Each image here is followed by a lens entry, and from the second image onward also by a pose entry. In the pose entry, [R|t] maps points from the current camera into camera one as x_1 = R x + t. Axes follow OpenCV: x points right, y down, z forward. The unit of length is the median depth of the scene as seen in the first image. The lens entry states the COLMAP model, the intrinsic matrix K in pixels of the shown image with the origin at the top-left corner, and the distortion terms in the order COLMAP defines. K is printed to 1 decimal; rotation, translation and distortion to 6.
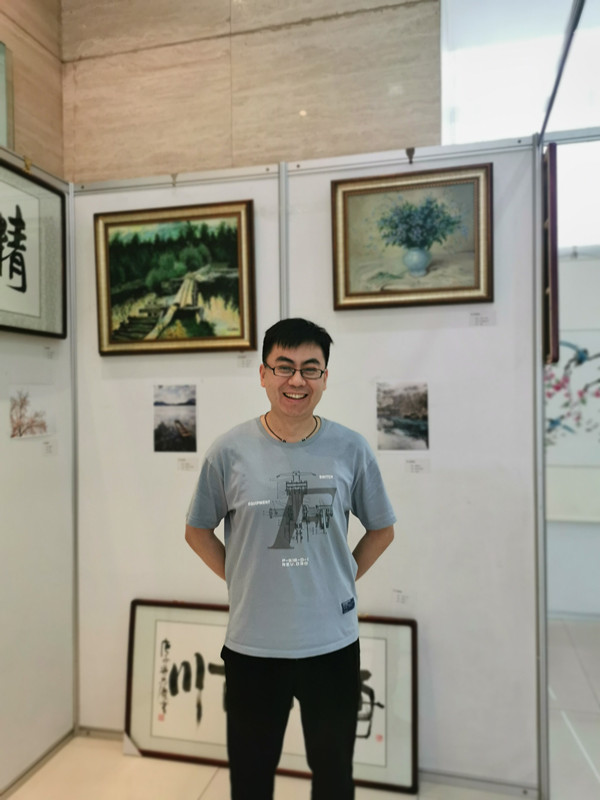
lens RADIAL K [[630.9, 0, 314.1], [0, 630.9, 386.8], [0, 0, 1]] dist [0.036732, -0.029760]
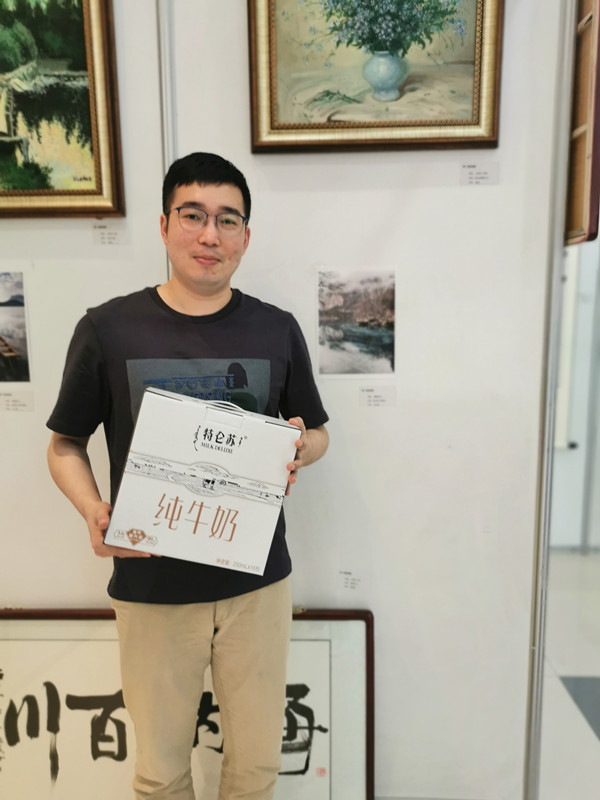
lens RADIAL K [[630.9, 0, 308.1], [0, 630.9, 394.4], [0, 0, 1]] dist [0.036732, -0.029760]
pose [[0.978833, -0.022400, 0.203433, -0.047676], [-0.005932, 0.990470, 0.137603, 0.029499], [-0.204577, -0.135897, 0.969371, 0.354098]]
